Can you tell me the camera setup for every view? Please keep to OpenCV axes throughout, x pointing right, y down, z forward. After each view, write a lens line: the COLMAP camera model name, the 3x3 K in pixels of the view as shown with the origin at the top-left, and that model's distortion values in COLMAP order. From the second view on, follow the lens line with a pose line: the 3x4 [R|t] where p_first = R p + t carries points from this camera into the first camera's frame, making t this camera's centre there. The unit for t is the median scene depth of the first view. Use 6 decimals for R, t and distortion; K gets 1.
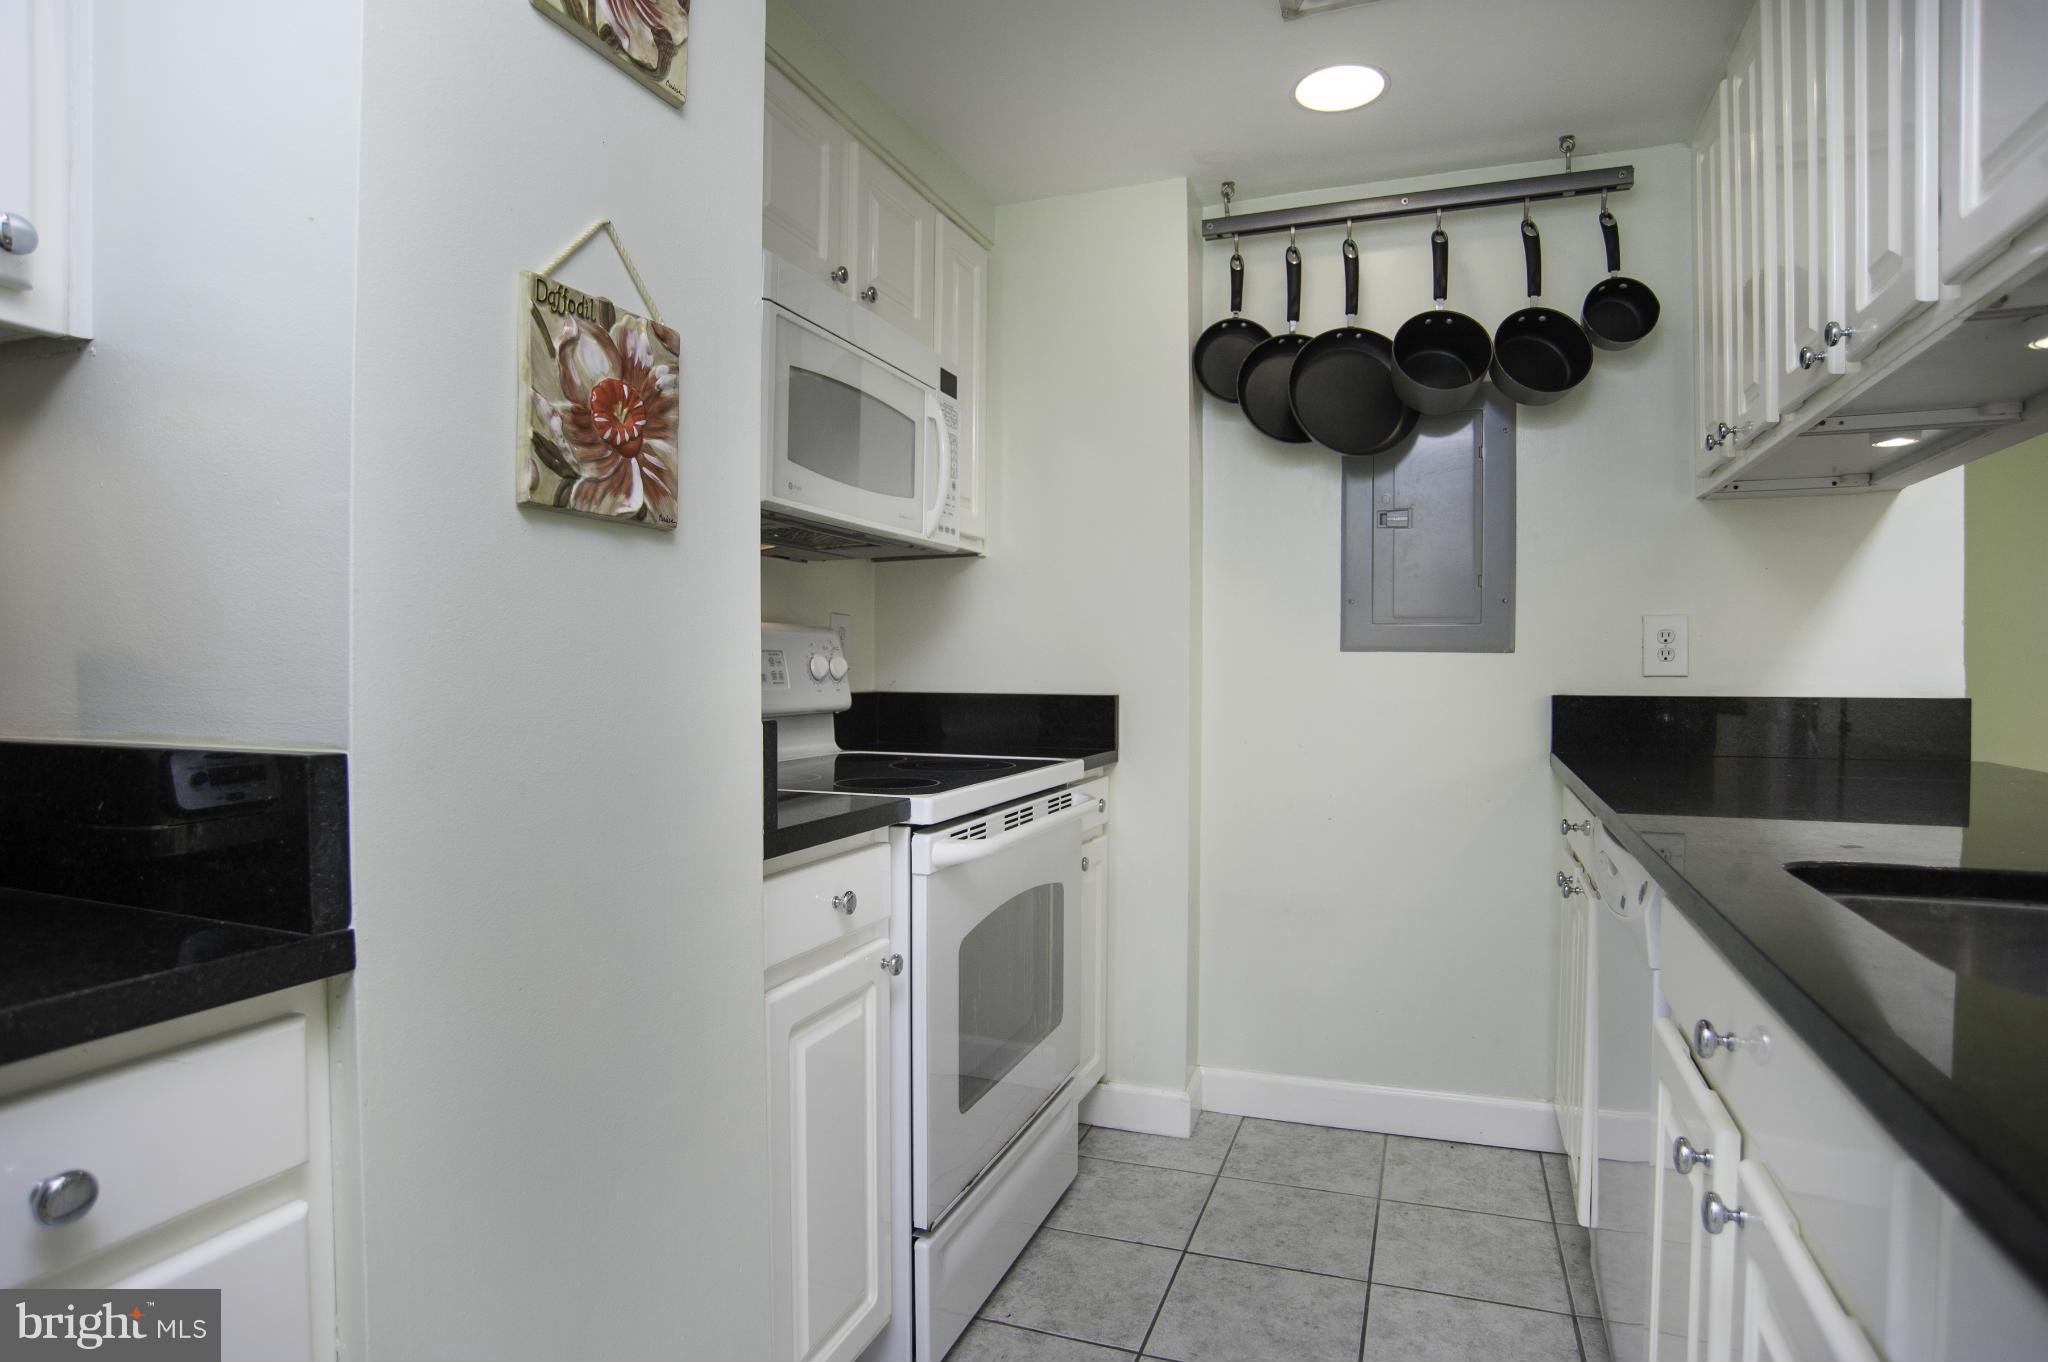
lens RADIAL K [[1109.7, 0, 1018.5], [0, 1109.7, 682.1], [0, 0, 1]] dist [-0.105525, 0.055835]
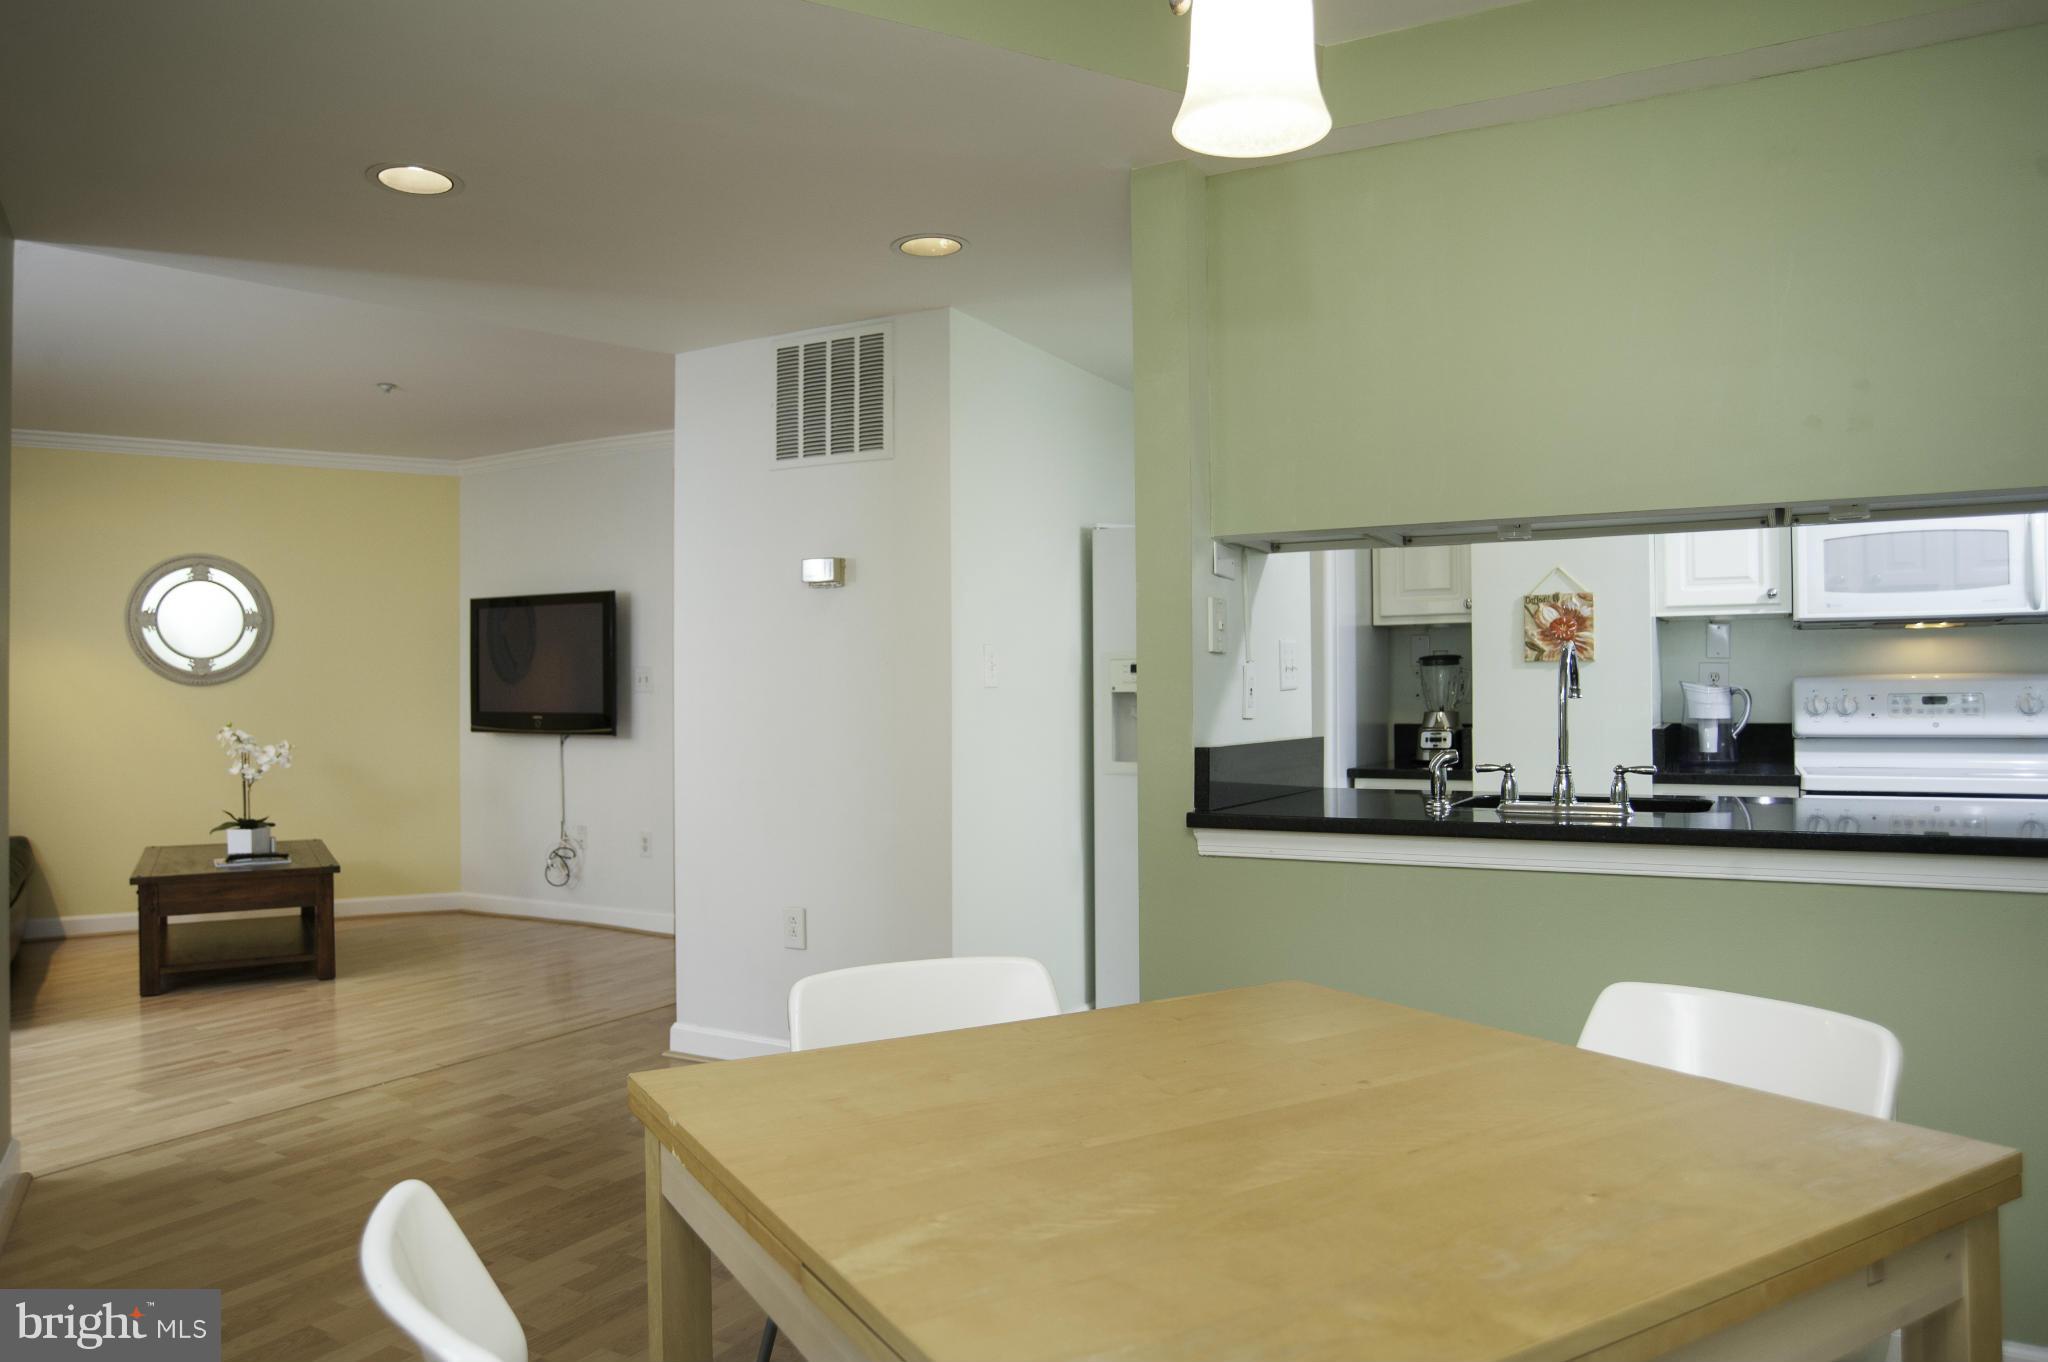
lens RADIAL K [[1338.4, 0, 1024.0], [0, 1338.4, 681.0], [0, 0, 1]] dist [-0.041469, -0.000375]
pose [[-0.133078, -0.005709, -0.991089, 1.773953], [-0.002436, 0.999982, -0.005434, -0.032958], [0.991103, 0.001691, -0.133089, -0.016233]]
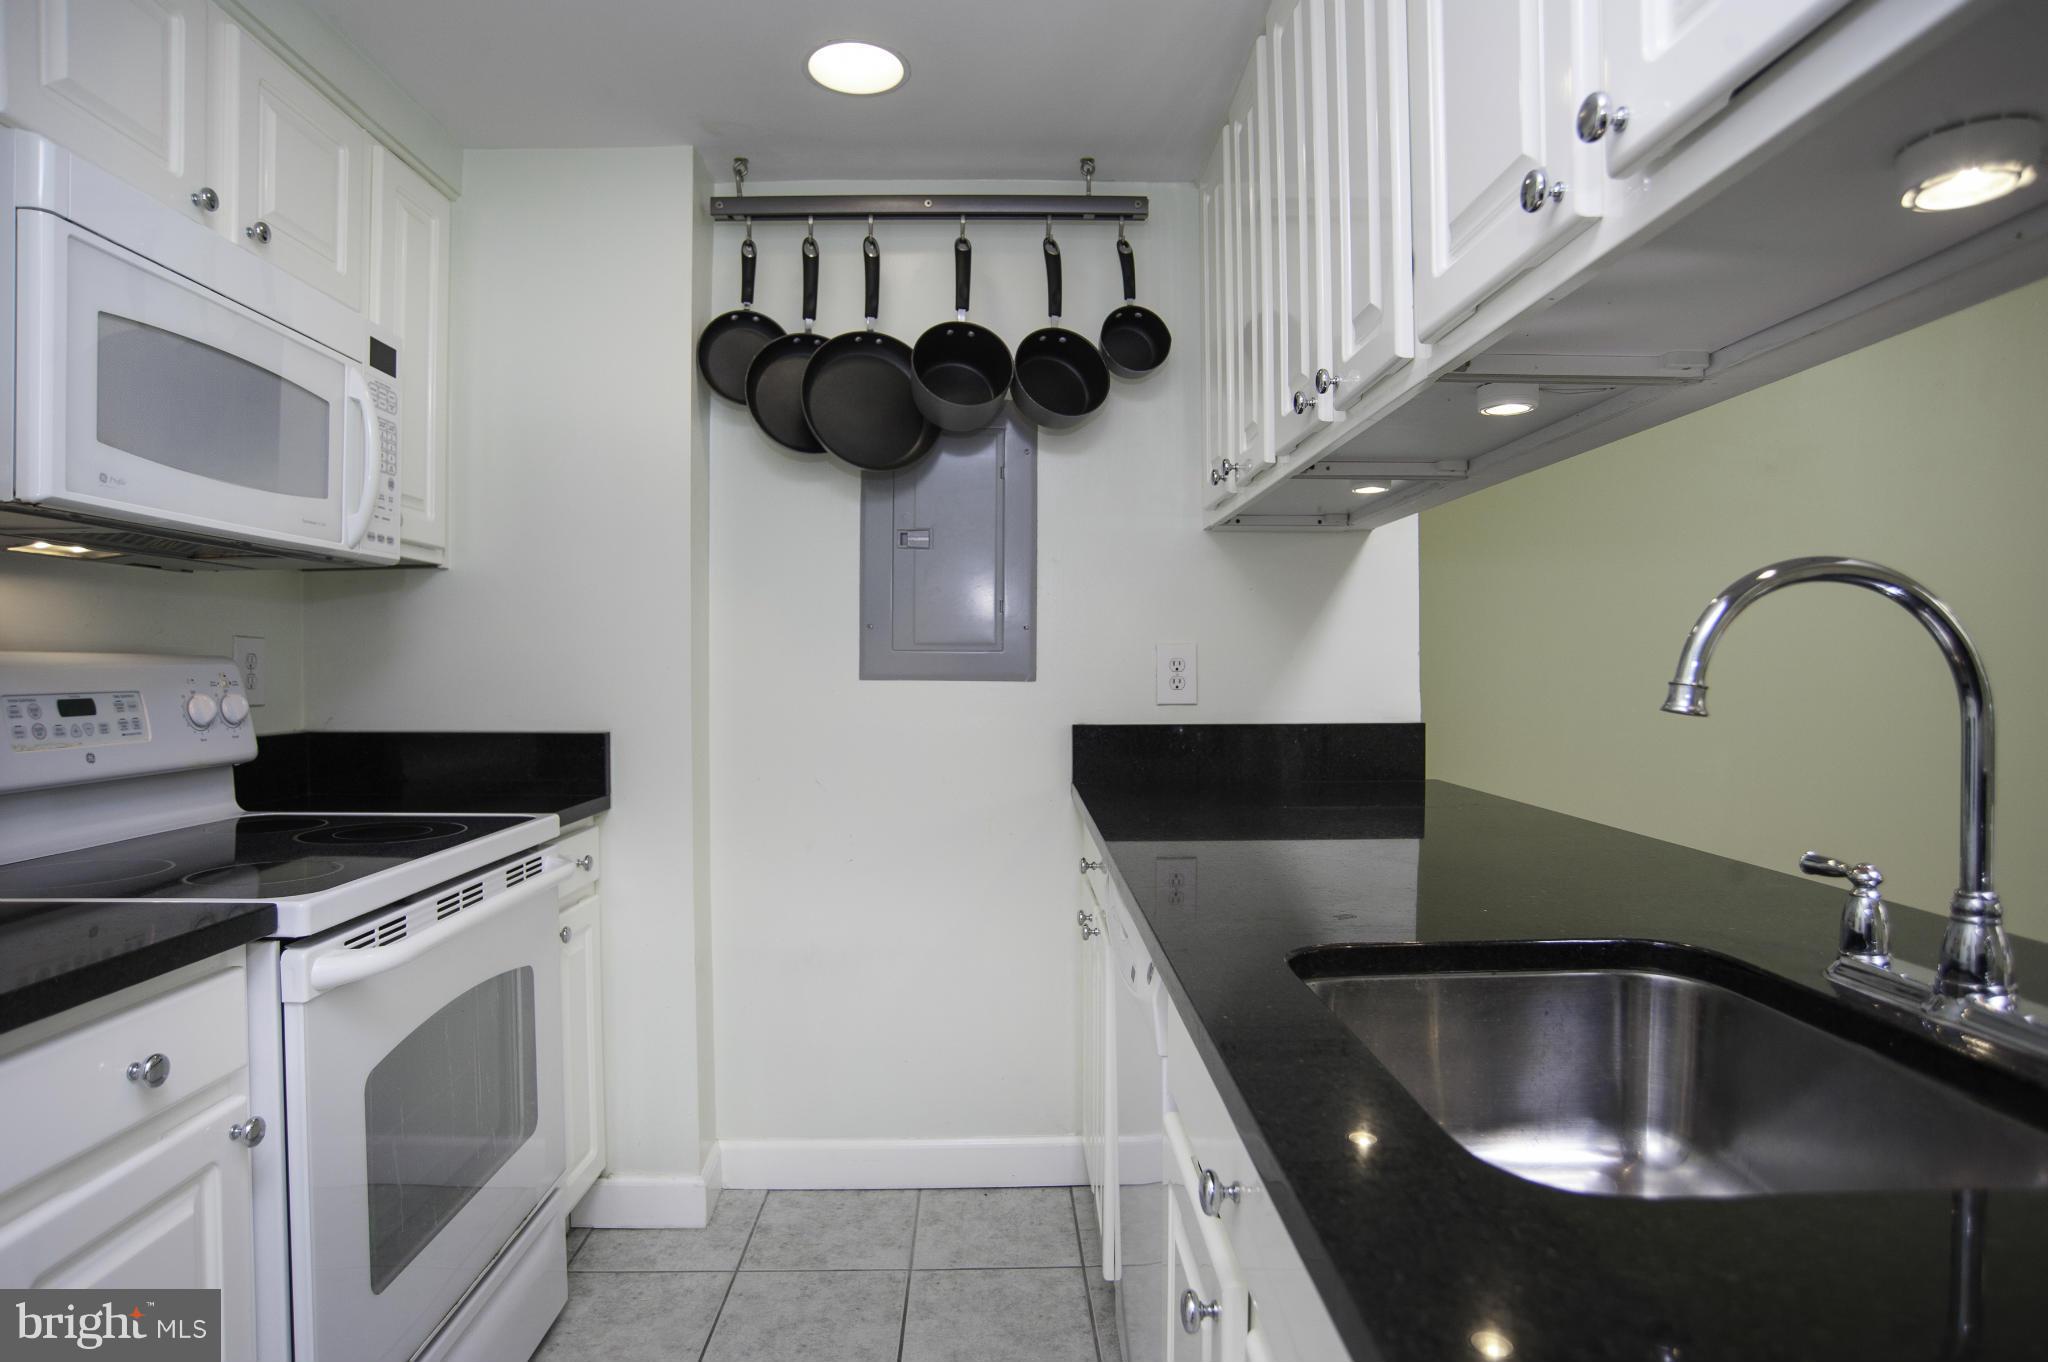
lens RADIAL K [[1109.7, 0, 1018.5], [0, 1109.7, 682.1], [0, 0, 1]] dist [-0.105525, 0.055835]
pose [[0.923334, -0.009174, 0.383889, 0.069150], [0.008905, 0.999957, 0.002477, -0.032590], [-0.383895, 0.001131, 0.923376, 0.102311]]
